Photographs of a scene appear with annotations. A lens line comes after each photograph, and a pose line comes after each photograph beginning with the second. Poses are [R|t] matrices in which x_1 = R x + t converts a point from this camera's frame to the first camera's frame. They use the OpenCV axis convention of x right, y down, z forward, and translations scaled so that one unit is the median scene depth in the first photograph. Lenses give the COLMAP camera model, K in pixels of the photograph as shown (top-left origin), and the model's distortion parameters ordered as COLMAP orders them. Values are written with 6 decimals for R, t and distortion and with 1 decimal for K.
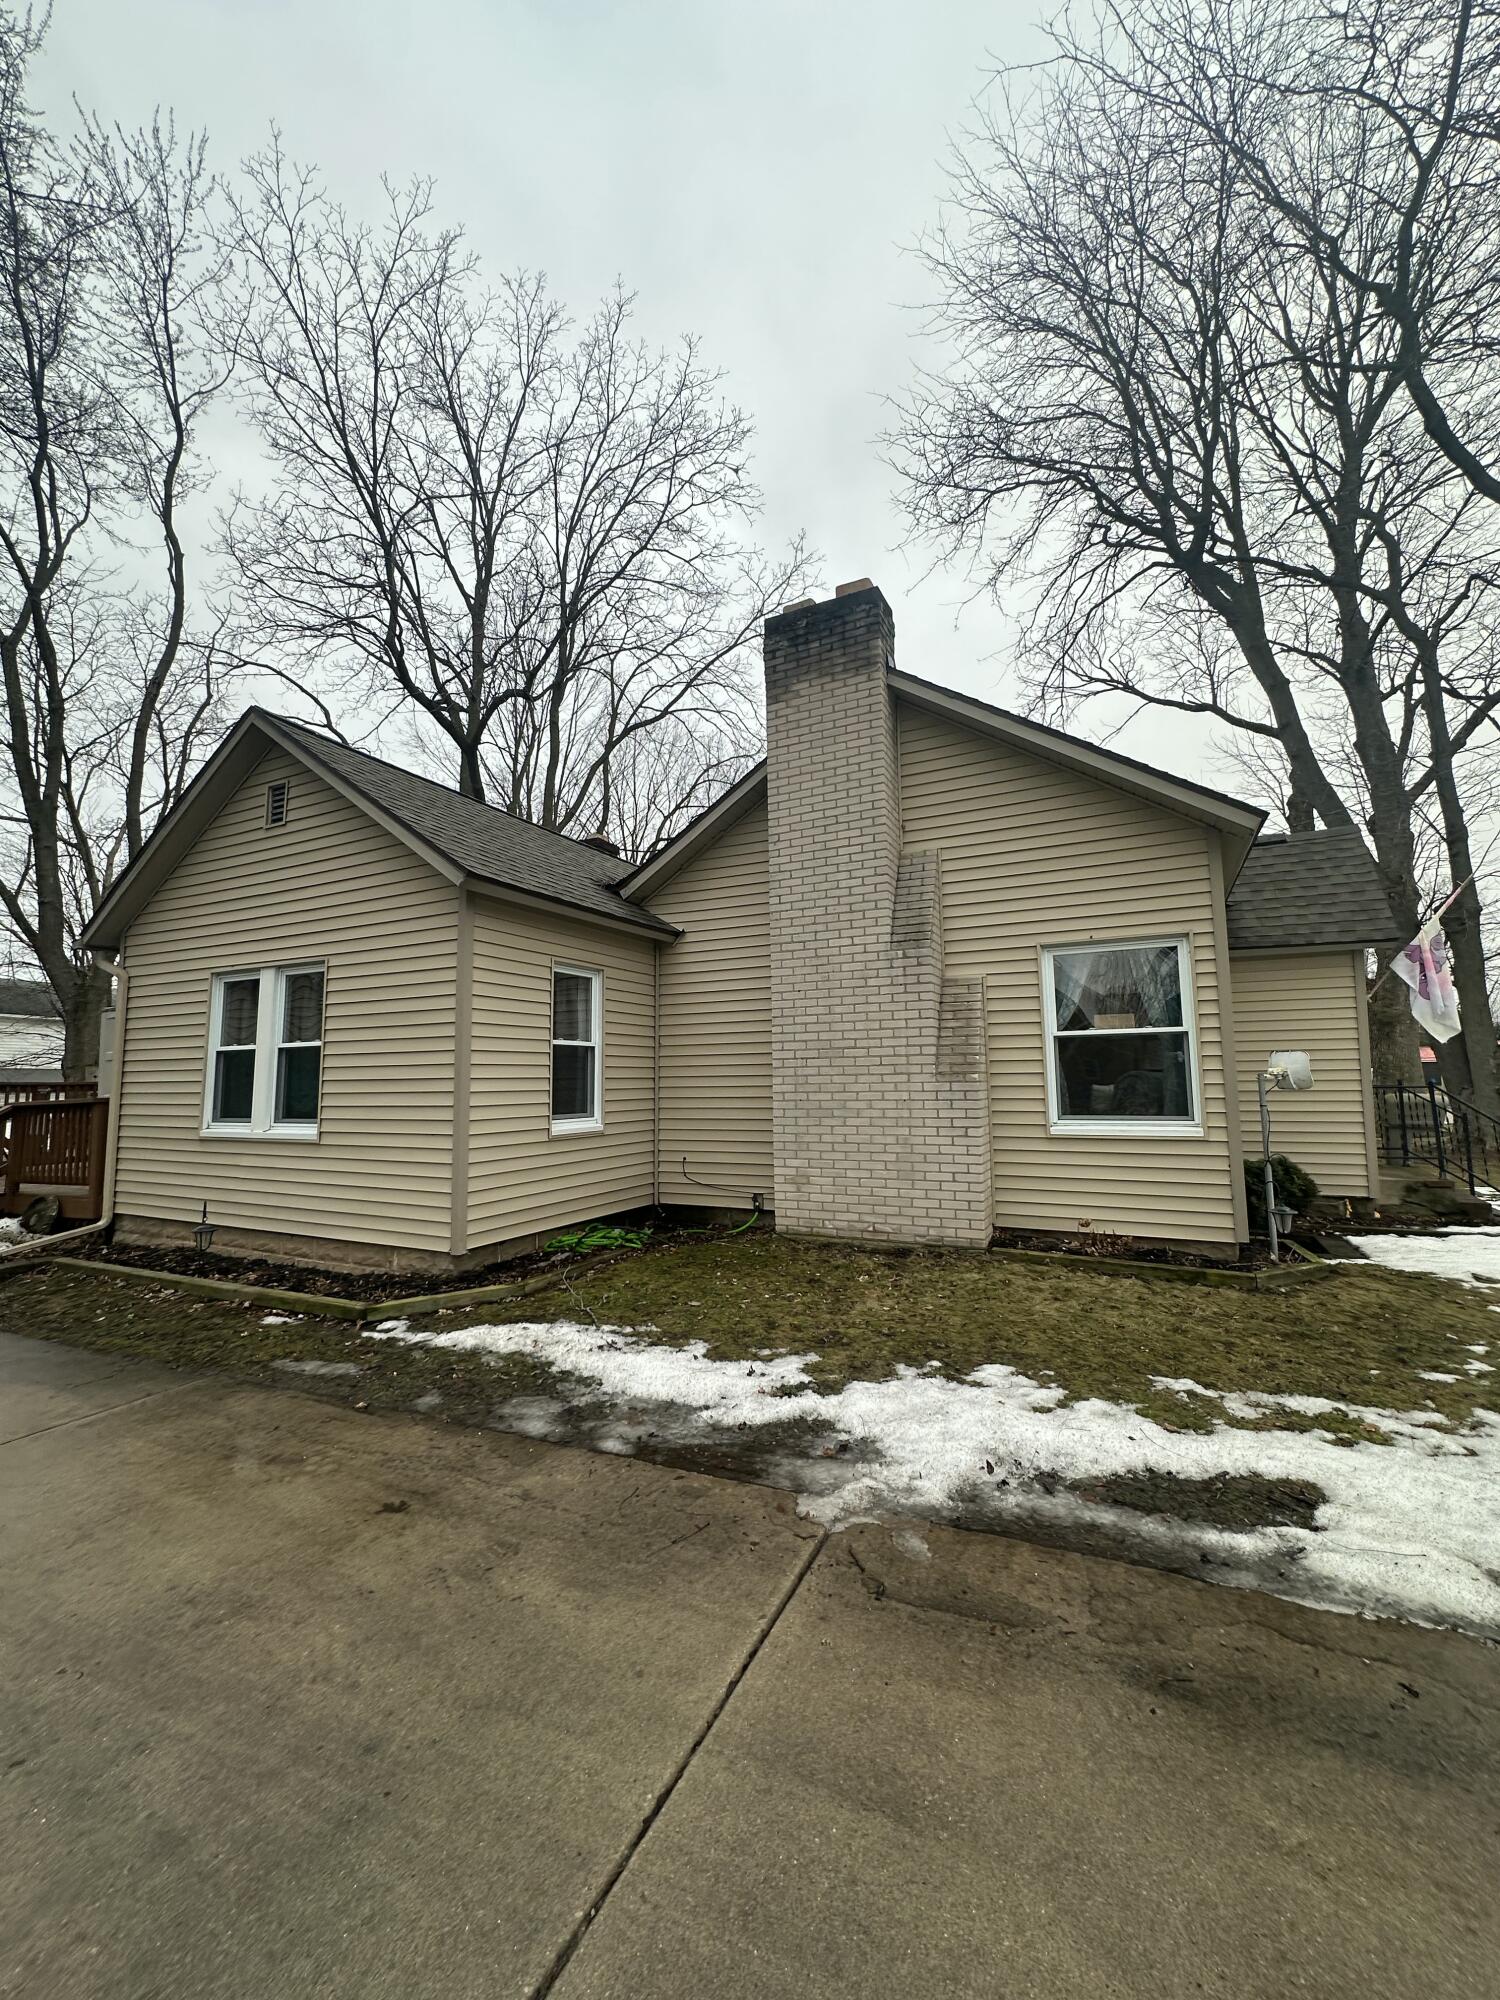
lens RADIAL K [[807.7, 0, 755.3], [0, 807.7, 994.7], [0, 0, 1]] dist [0.000029, -0.000221]
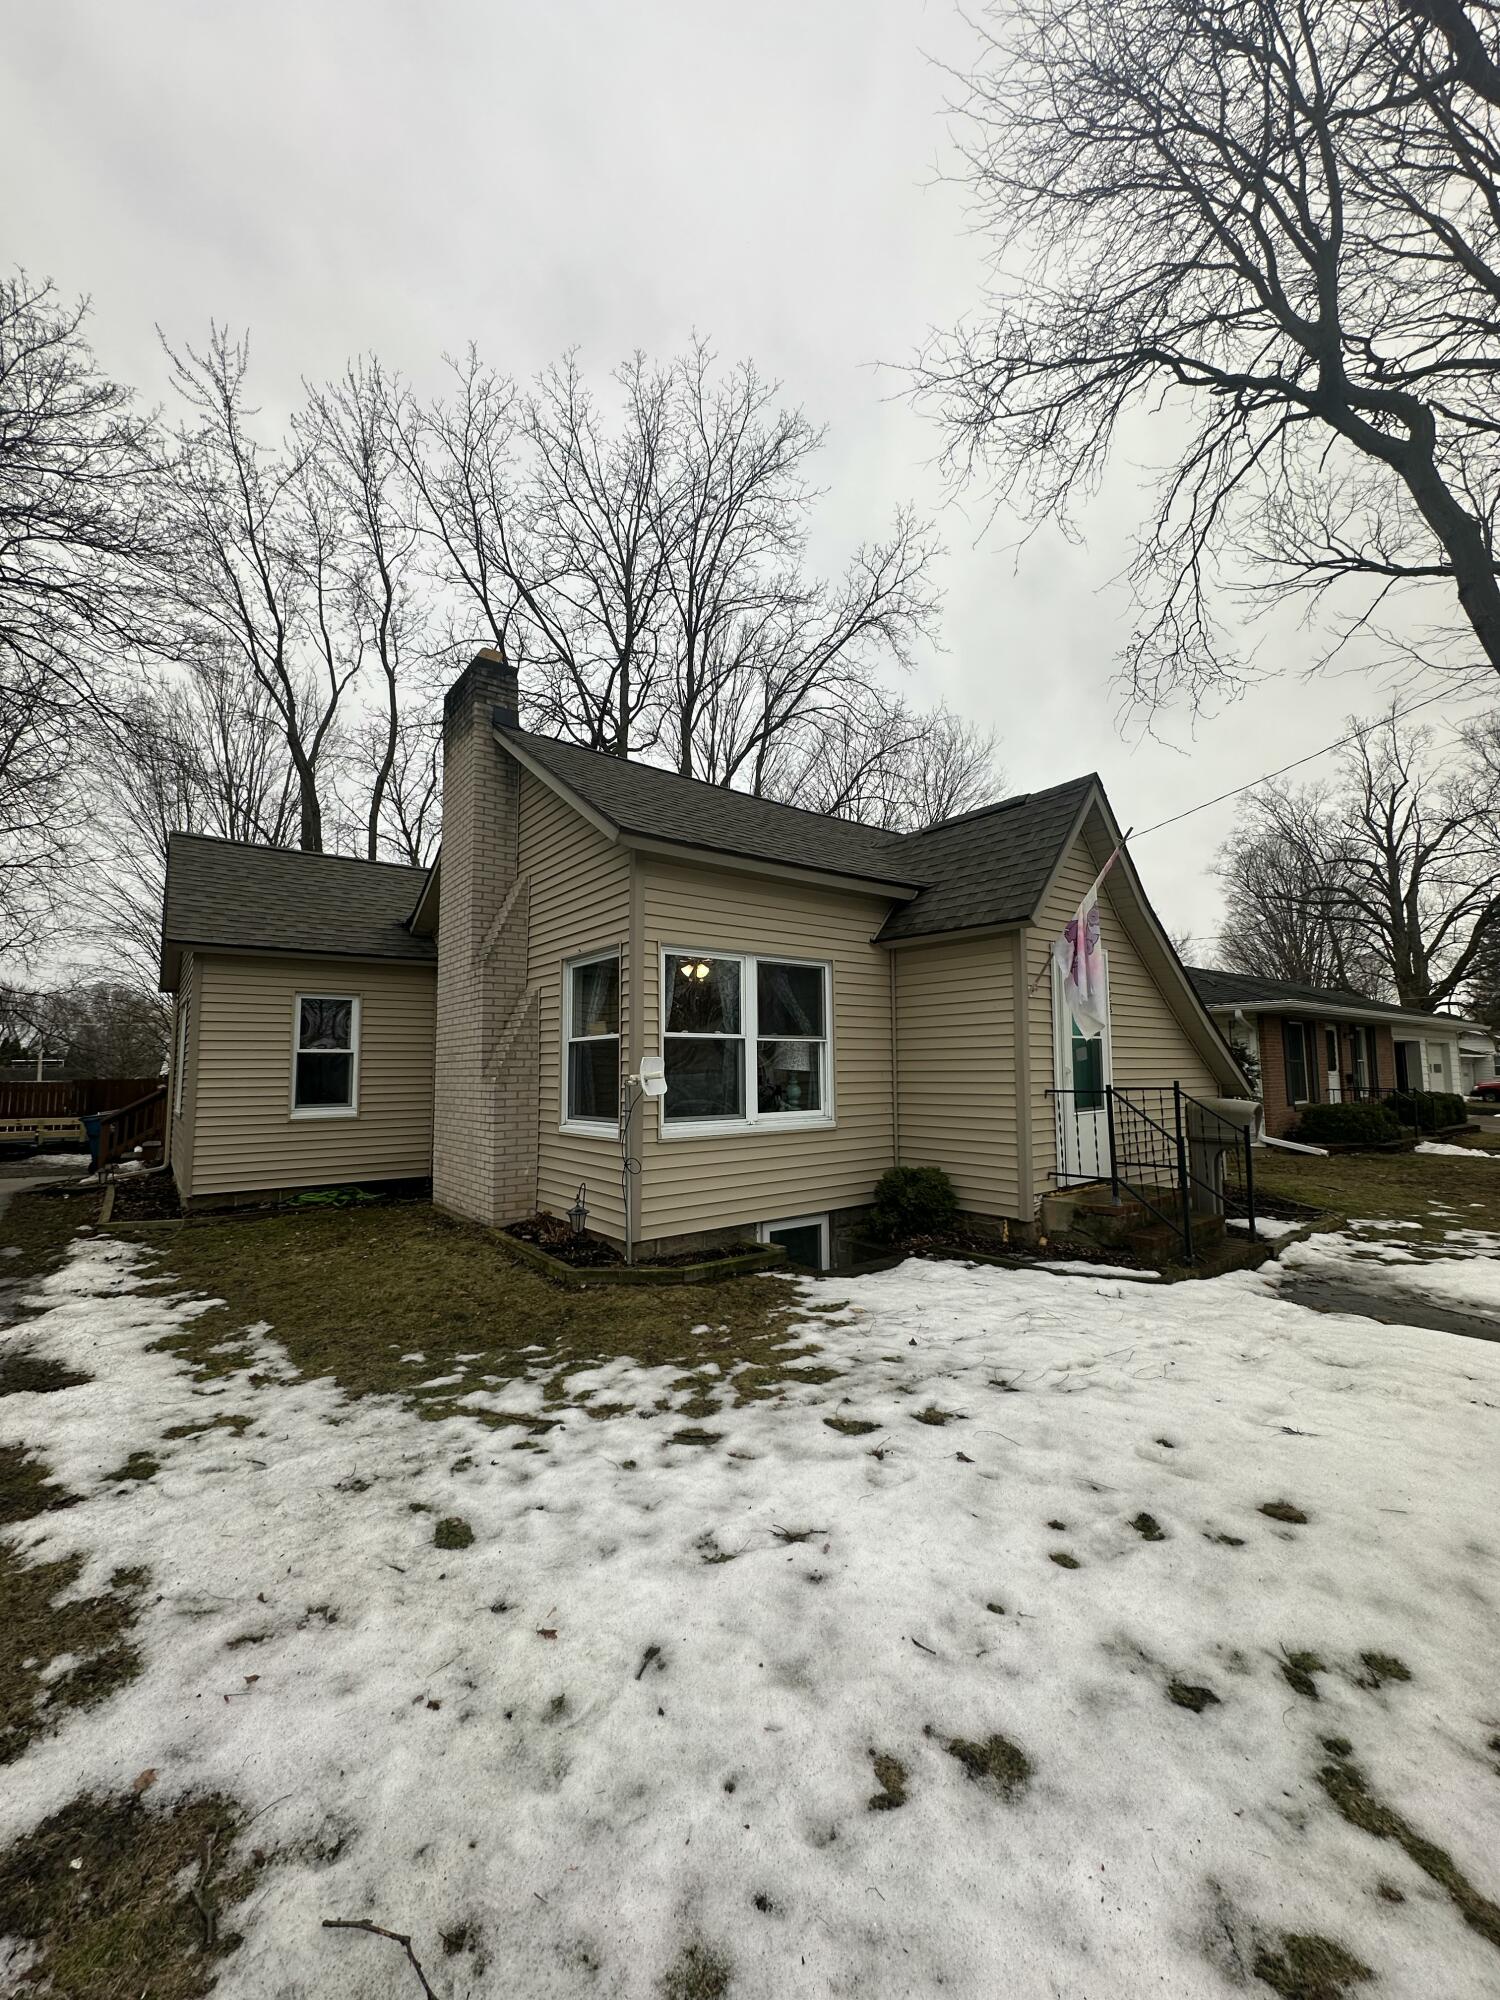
lens RADIAL K [[807.7, 0, 755.3], [0, 807.7, 994.7], [0, 0, 1]] dist [0.000029, -0.000221]
pose [[0.891462, -0.039835, -0.451341, 1.056363], [0.048755, 0.998778, 0.008147, -0.010038], [0.450465, -0.029268, 0.892314, 0.132289]]
